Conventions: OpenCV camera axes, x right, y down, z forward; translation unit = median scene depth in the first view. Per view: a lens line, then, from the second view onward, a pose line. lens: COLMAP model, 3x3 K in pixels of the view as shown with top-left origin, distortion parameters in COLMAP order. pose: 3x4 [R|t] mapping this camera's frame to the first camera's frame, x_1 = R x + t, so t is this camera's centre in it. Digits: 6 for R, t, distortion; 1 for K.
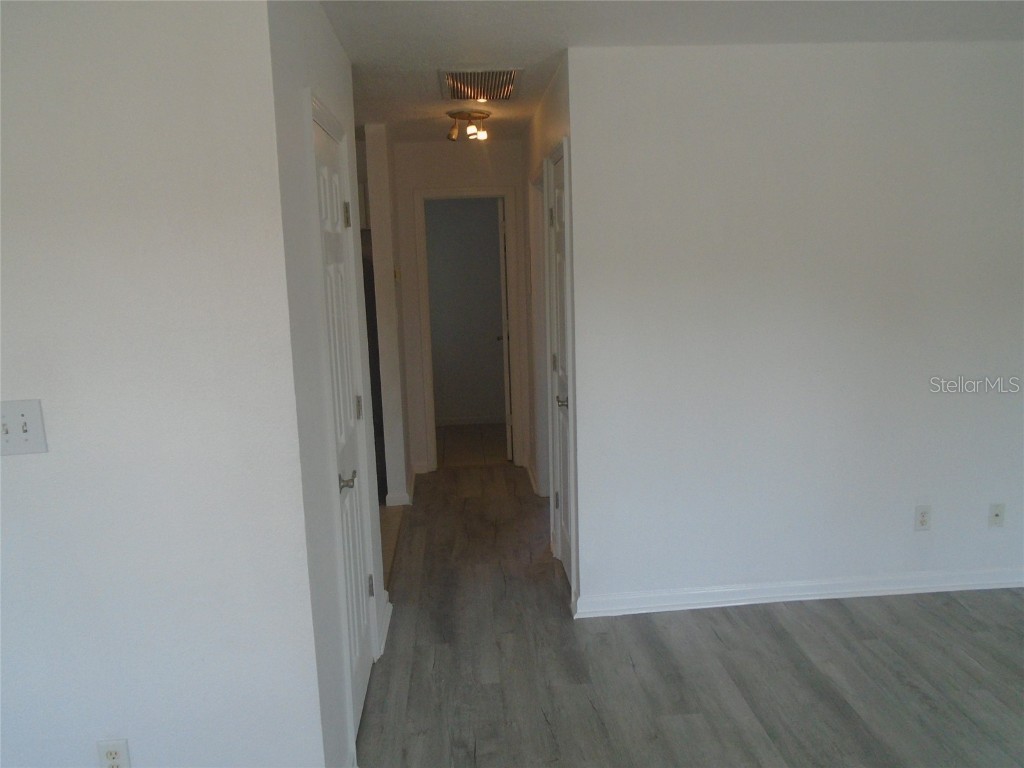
lens RADIAL K [[792.1, 0, 512.8], [0, 792.1, 384.2], [0, 0, 1]] dist [-0.030694, 0.017602]
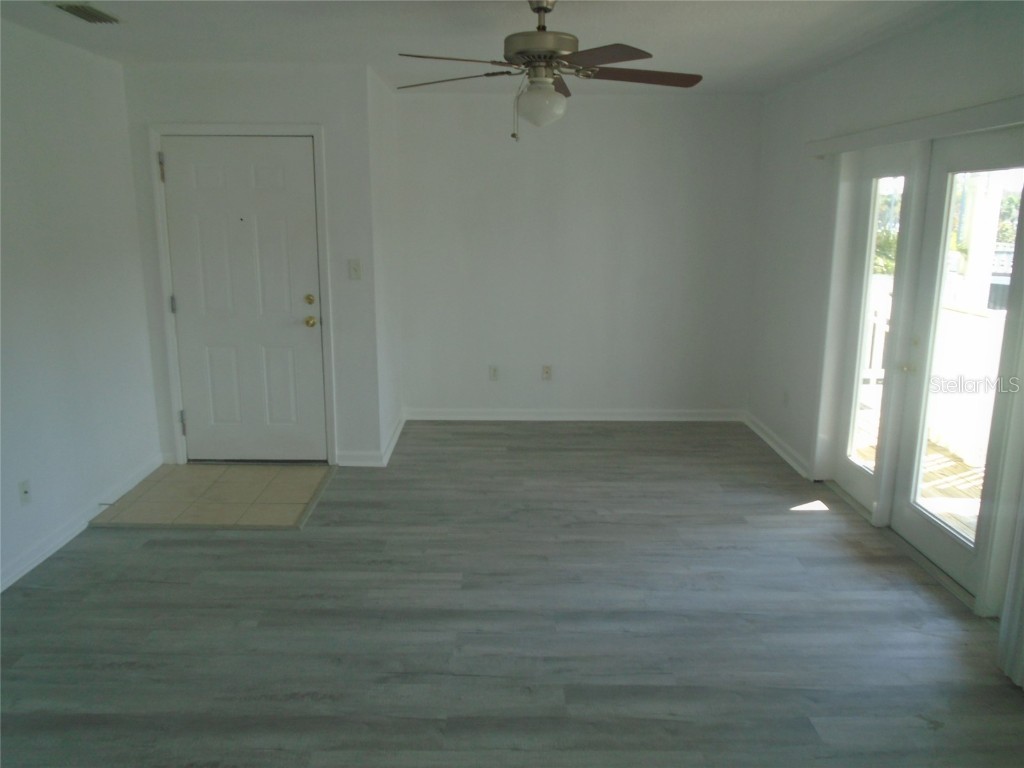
lens RADIAL K [[792.1, 0, 503.8], [0, 792.1, 382.5], [0, 0, 1]] dist [-0.030694, 0.017602]
pose [[0.070745, -0.182589, 0.980641, -0.352097], [0.159819, 0.972478, 0.169540, -0.048722], [-0.984608, 0.144731, 0.097979, 0.352158]]
